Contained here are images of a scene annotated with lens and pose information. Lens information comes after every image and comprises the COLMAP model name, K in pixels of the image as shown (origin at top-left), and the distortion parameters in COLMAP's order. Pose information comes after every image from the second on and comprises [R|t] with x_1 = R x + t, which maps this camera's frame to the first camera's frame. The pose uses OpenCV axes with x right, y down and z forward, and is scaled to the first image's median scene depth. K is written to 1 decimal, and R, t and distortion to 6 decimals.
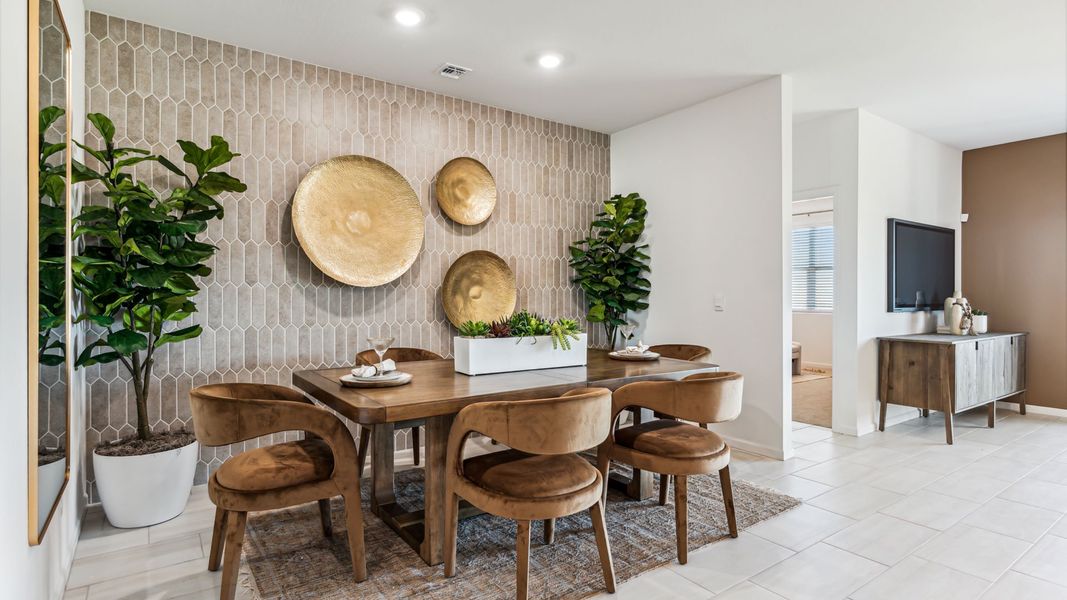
lens RADIAL K [[553.4, 0, 536.5], [0, 553.4, 292.0], [0, 0, 1]] dist [0.003034, 0.000801]
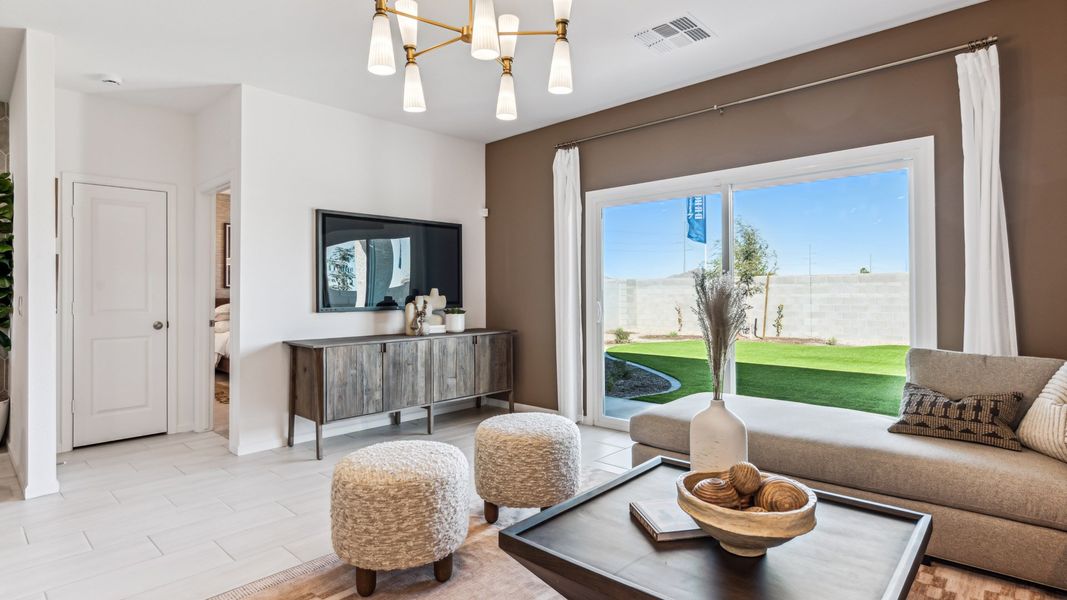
lens RADIAL K [[547.2, 0, 532.1], [0, 547.2, 287.5], [0, 0, 1]] dist [0.000107, -0.000072]
pose [[0.980259, -0.008463, 0.197538, 0.773923], [0.008592, 0.999963, 0.000203, -0.002244], [-0.197533, 0.001498, 0.980295, 0.052808]]
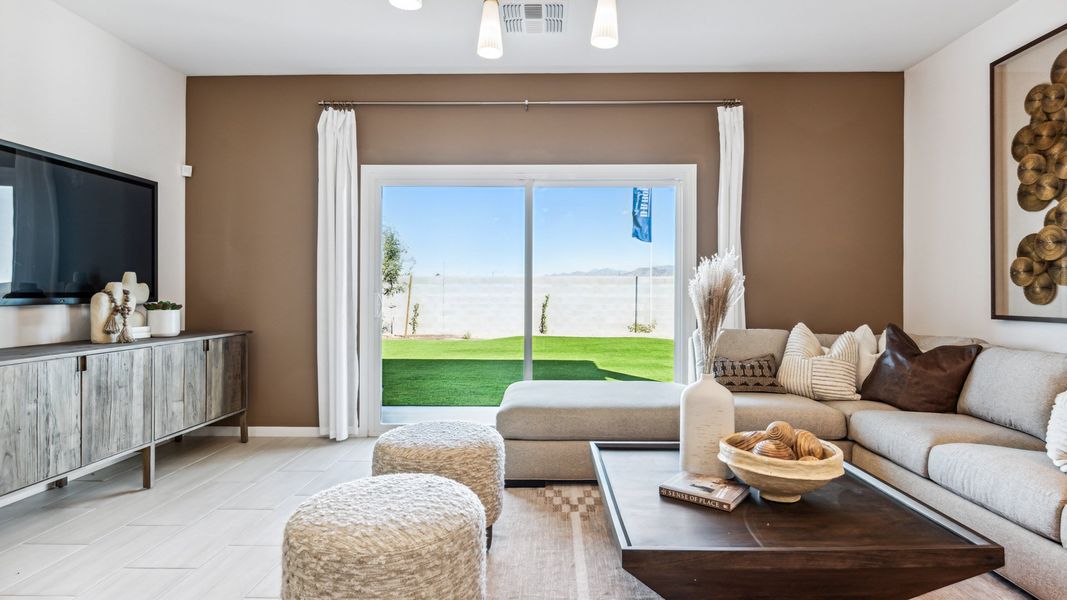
lens RADIAL K [[553.4, 0, 536.5], [0, 553.4, 292.0], [0, 0, 1]] dist [0.003034, 0.000801]
pose [[0.597771, 0.000187, 0.801667, 0.555919], [-0.007375, 0.999959, 0.005266, 0.014884], [-0.801633, -0.009060, 0.597748, 0.261577]]
